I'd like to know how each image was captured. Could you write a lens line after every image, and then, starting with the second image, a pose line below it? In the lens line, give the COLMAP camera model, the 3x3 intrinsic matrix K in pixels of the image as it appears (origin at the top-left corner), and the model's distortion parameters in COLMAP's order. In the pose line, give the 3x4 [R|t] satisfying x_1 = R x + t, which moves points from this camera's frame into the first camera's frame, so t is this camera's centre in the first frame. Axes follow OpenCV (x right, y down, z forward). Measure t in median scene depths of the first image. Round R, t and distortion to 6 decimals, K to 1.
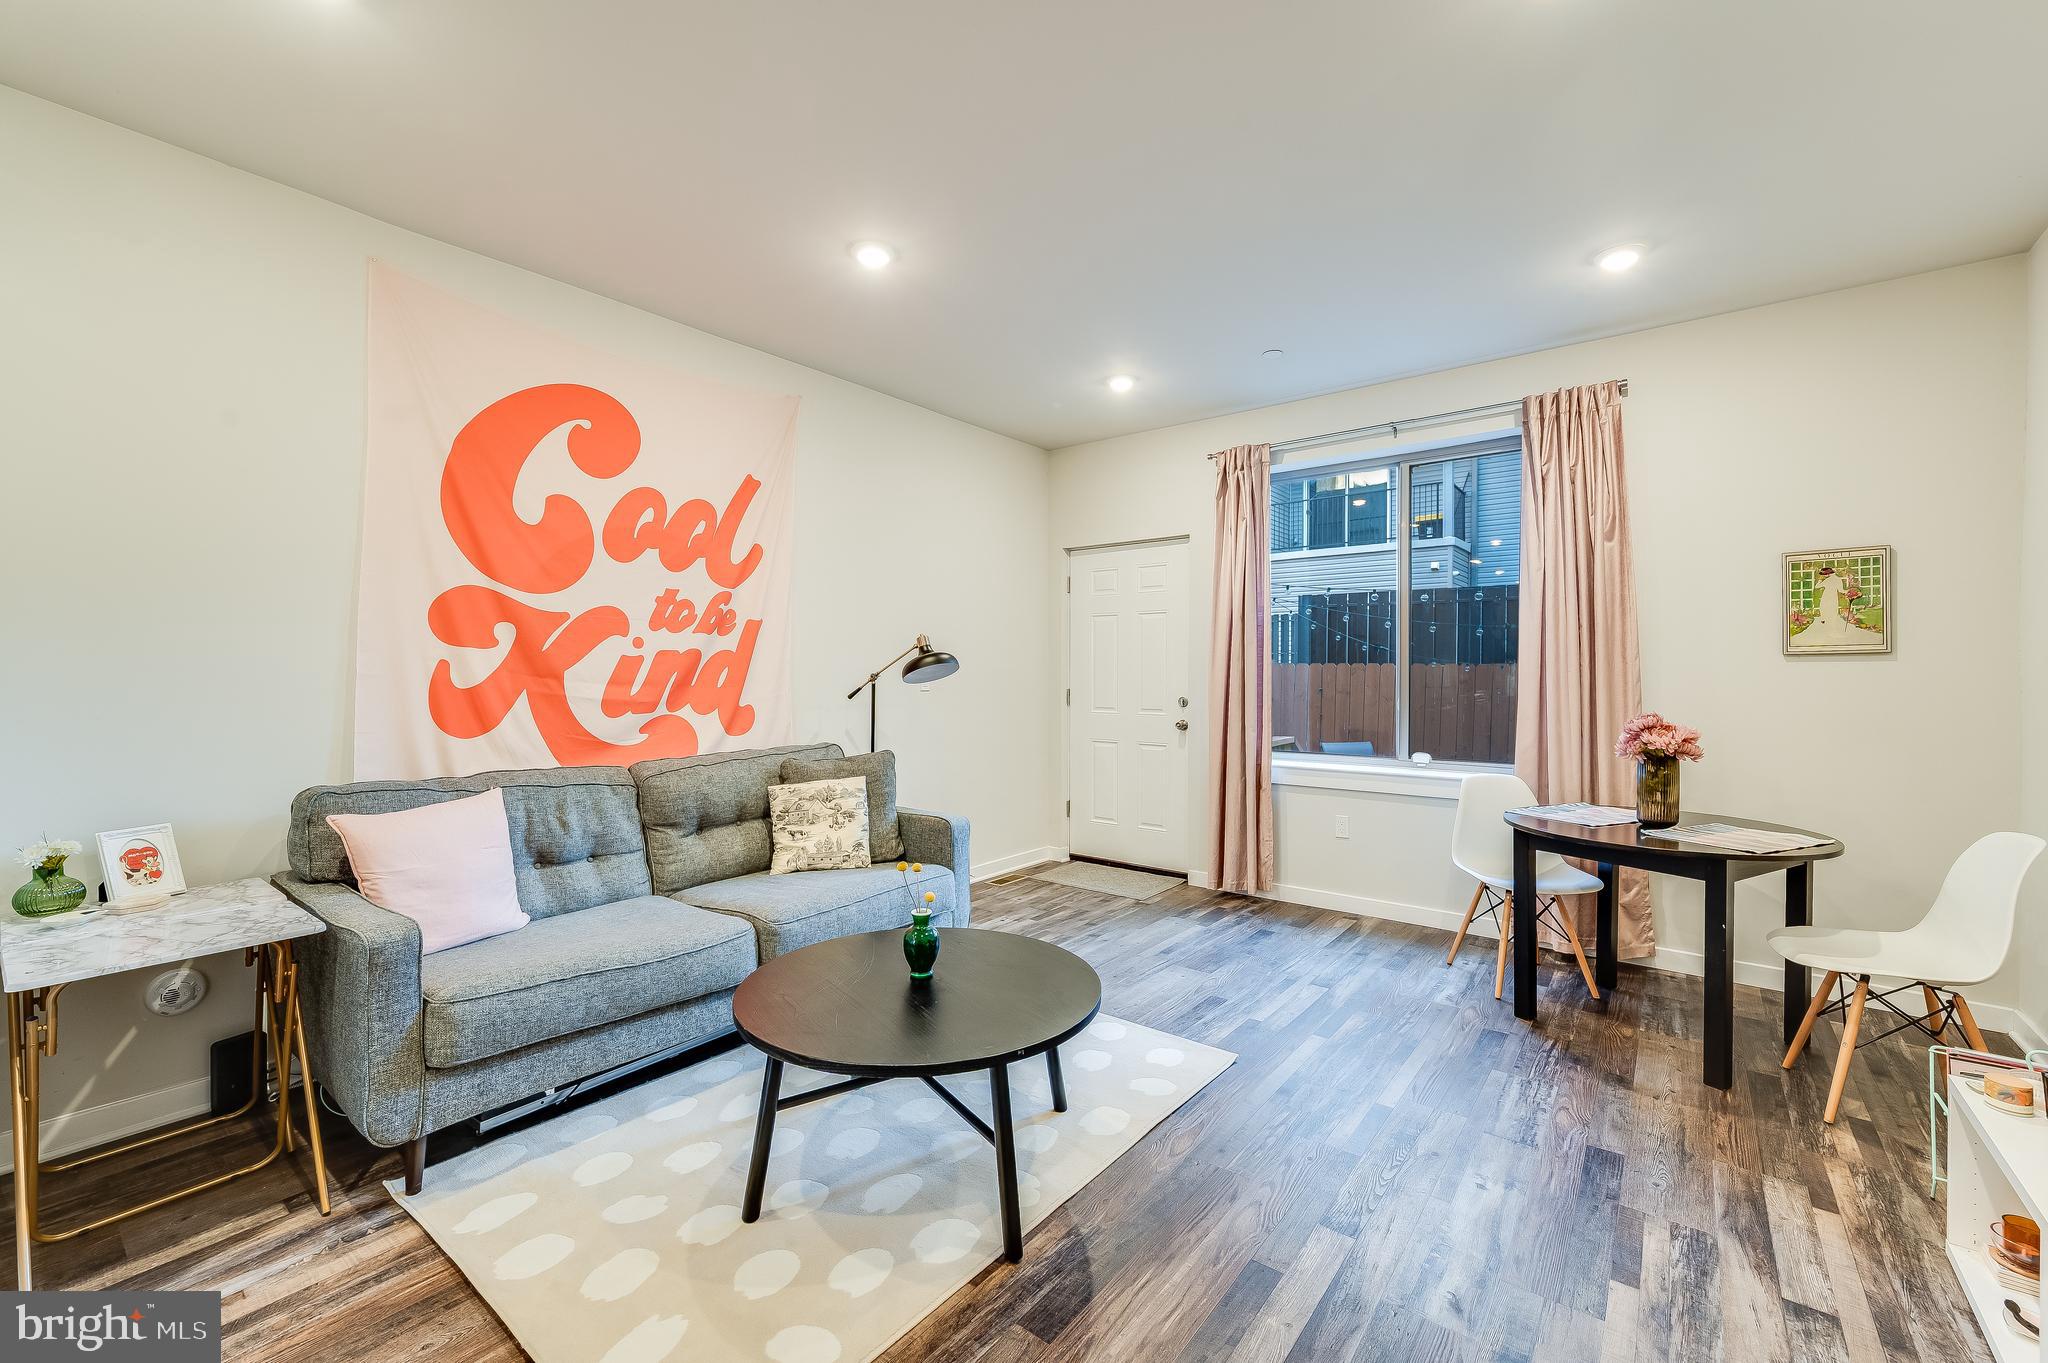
lens RADIAL K [[845.0, 0, 1020.6], [0, 845.0, 667.3], [0, 0, 1]] dist [0.015497, 0.000107]
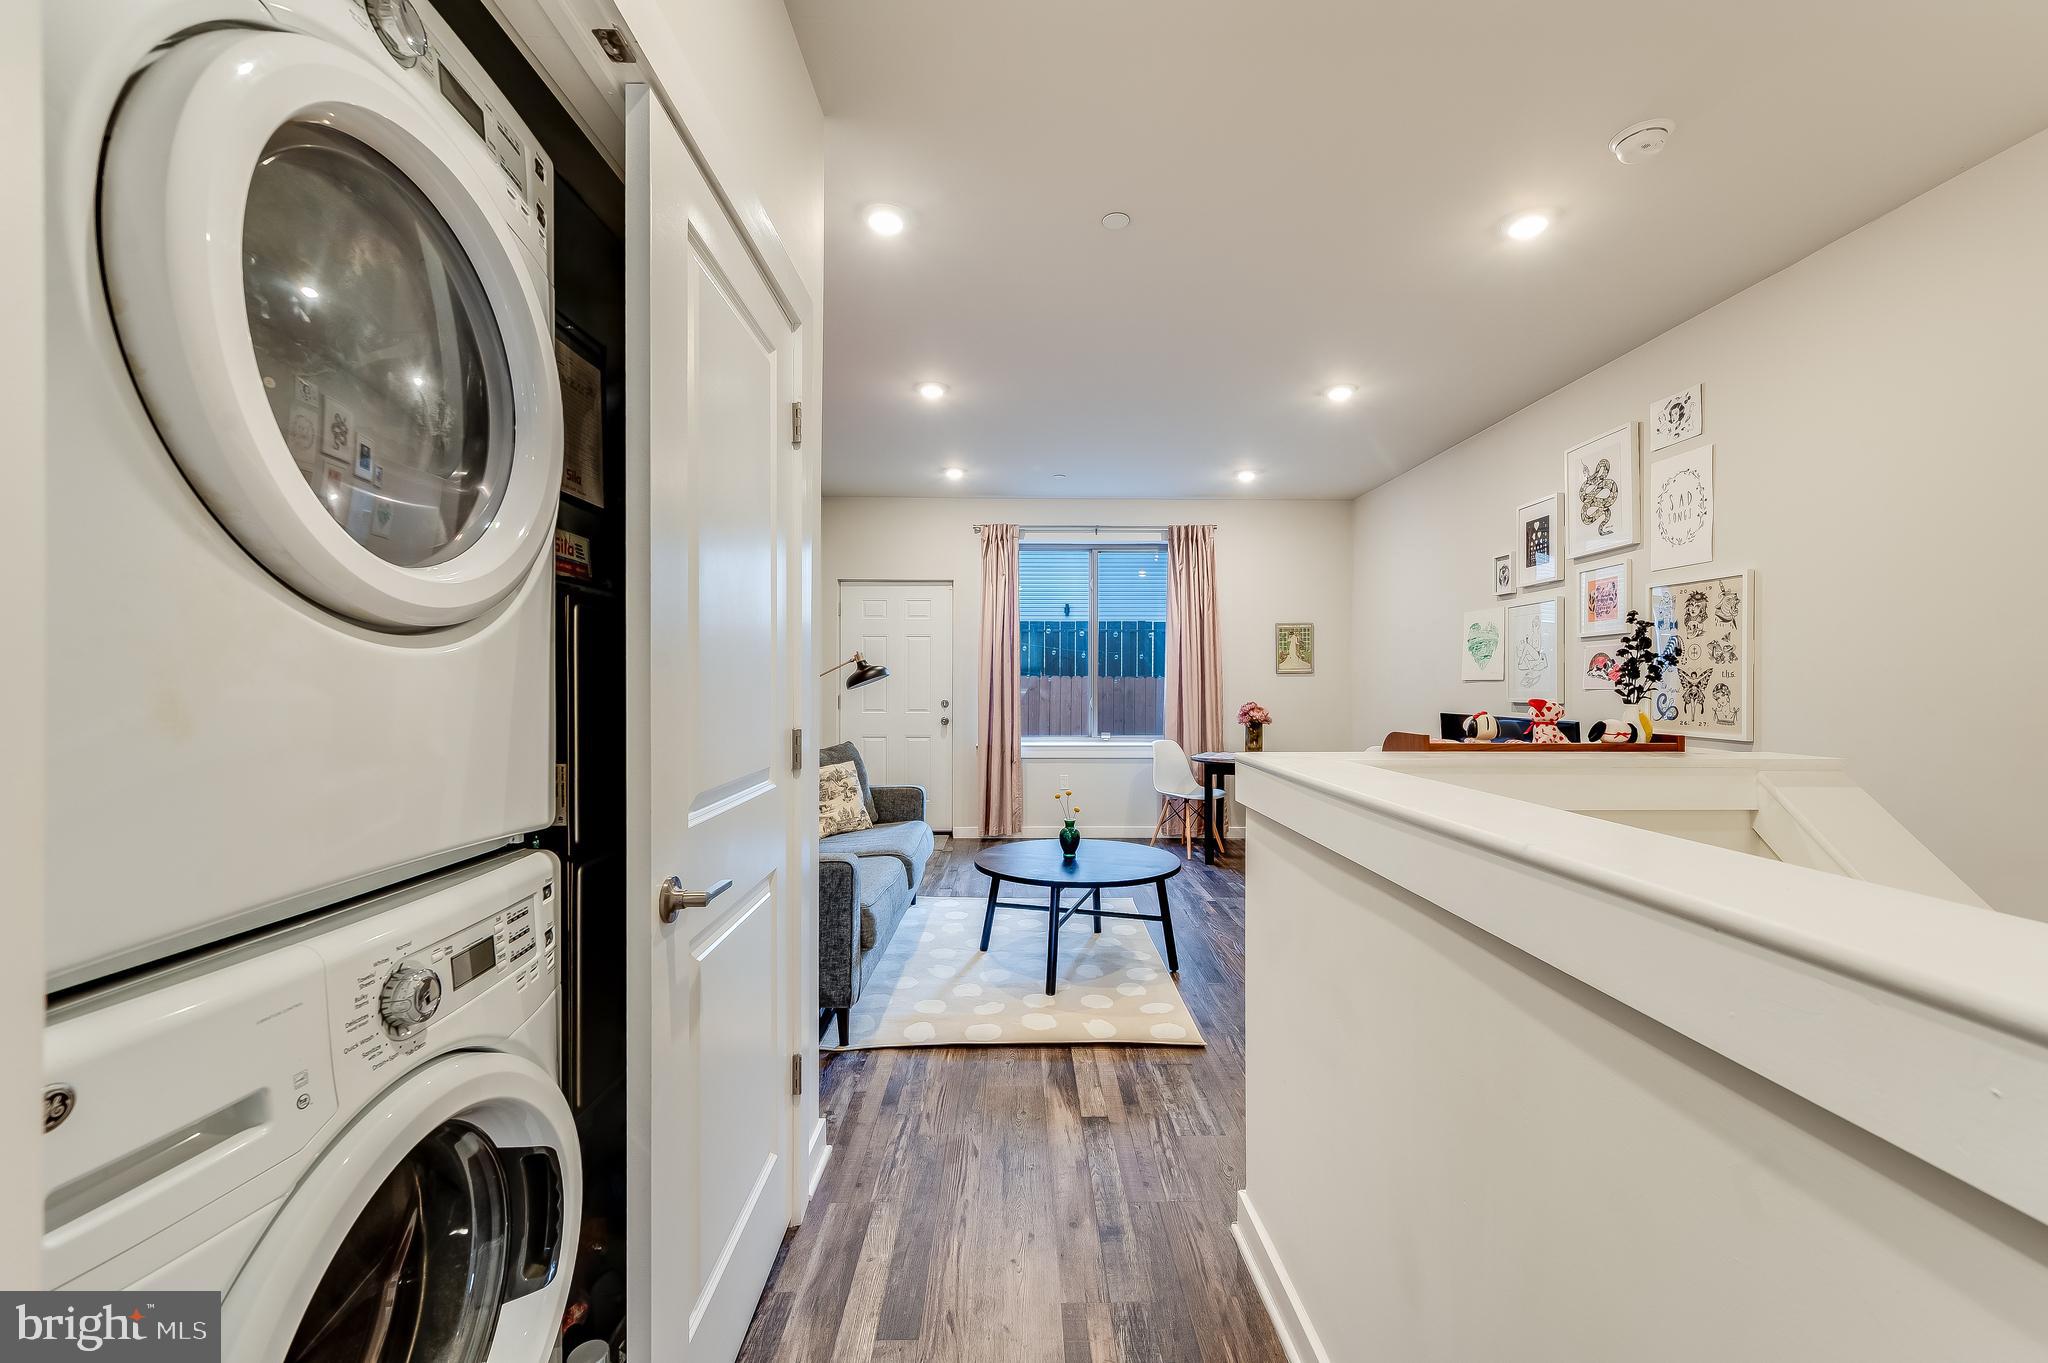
lens RADIAL K [[828.0, 0, 1027.9], [0, 828.0, 680.0], [0, 0, 1]] dist [0.000324, -0.000086]
pose [[0.774536, 0.002830, 0.632524, -0.793899], [-0.004358, 0.999990, 0.000862, 0.002629], [-0.632515, -0.003424, 0.774540, -0.154166]]
